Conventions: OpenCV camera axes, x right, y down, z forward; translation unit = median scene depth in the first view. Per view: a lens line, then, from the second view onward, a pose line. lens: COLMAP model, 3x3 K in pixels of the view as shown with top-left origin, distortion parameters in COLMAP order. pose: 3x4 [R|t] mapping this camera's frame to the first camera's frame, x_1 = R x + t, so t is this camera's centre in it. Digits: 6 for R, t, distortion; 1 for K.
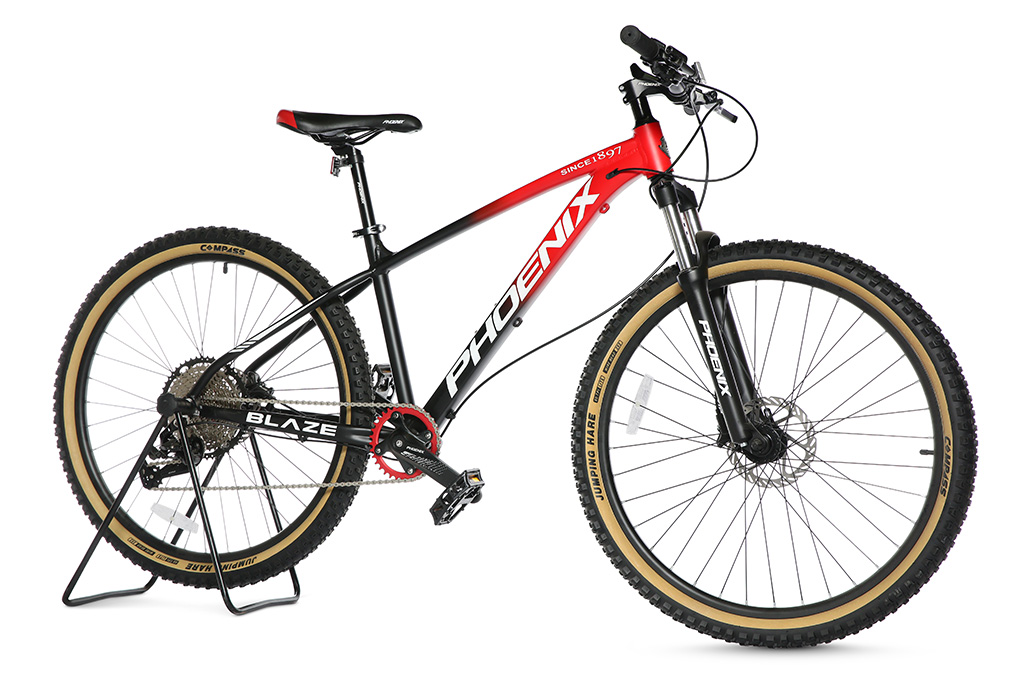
lens RADIAL K [[1872.4, 0, 510.0], [0, 1872.4, 340.0], [0, 0, 1]] dist [-0.031390, -0.042602]
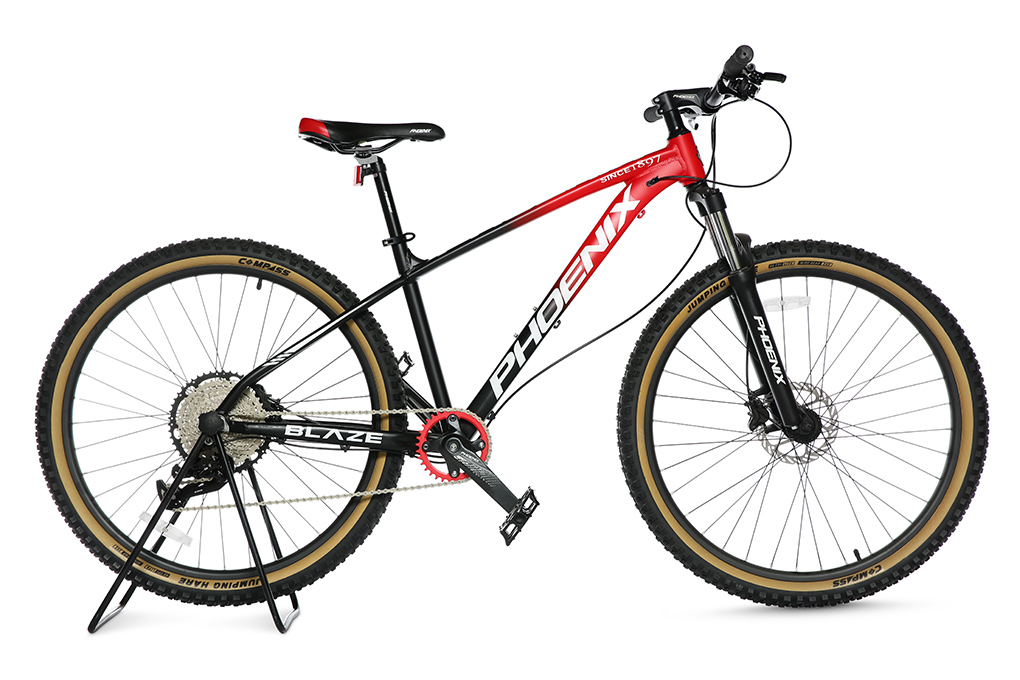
lens RADIAL K [[1872.4, 0, 510.0], [0, 1872.4, 340.0], [0, 0, 1]] dist [-0.031390, -0.042602]
pose [[0.923095, -0.039166, 0.382574, -0.410086], [0.037955, 0.999222, 0.010715, -0.012414], [-0.382696, 0.004630, 0.923863, 0.044188]]
